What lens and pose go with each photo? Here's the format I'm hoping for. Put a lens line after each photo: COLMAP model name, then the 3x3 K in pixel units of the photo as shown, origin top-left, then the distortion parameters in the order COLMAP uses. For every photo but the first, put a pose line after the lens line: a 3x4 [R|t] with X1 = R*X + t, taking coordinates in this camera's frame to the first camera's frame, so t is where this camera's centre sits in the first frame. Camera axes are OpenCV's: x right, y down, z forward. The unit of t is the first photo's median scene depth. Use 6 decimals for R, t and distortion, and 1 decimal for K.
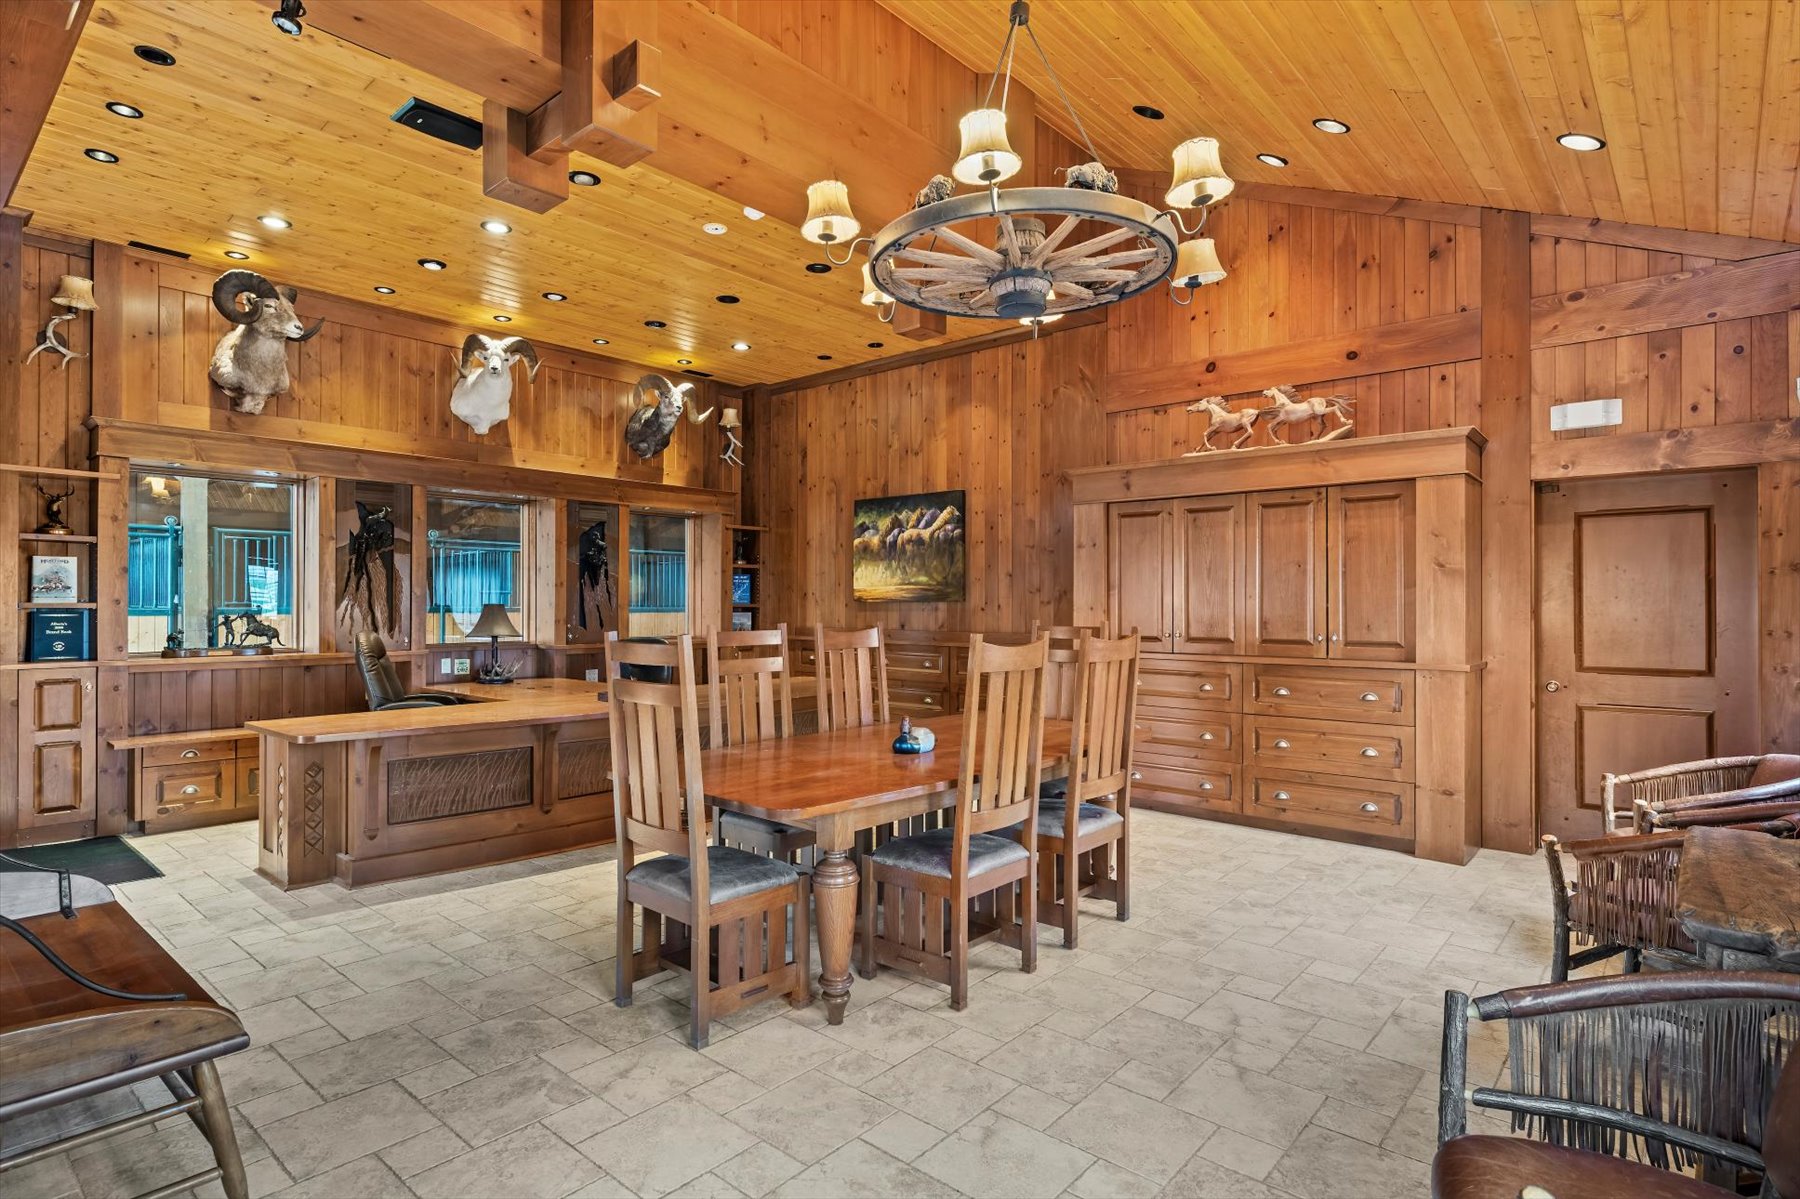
lens RADIAL K [[935.4, 0, 913.3], [0, 935.4, 599.5], [0, 0, 1]] dist [-0.000724, -0.005865]
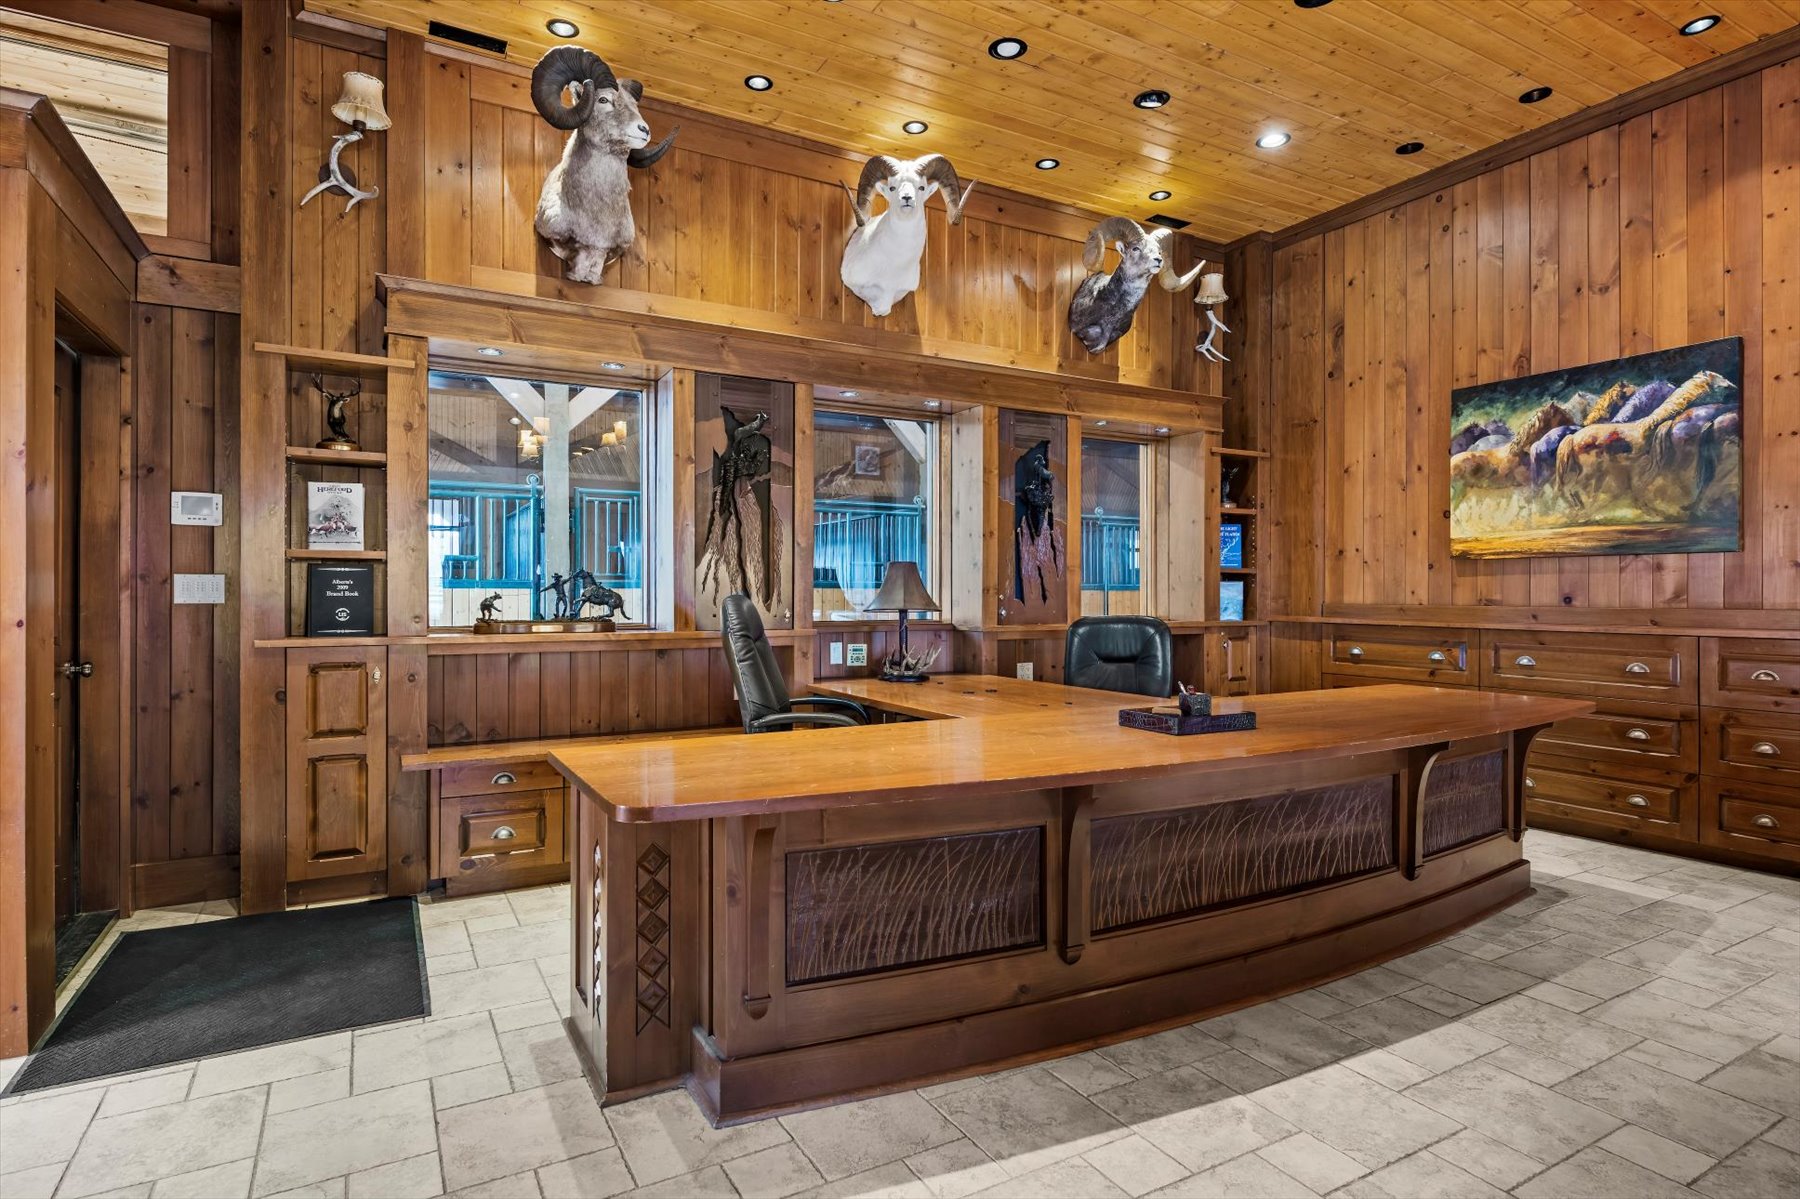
lens RADIAL K [[935.4, 0, 891.3], [0, 935.4, 596.3], [0, 0, 1]] dist [-0.000724, -0.005865]
pose [[0.938382, 0.000783, -0.345599, -0.245099], [0.001436, 0.999980, 0.006163, 0.027169], [0.345596, -0.006280, 0.938362, 0.403573]]
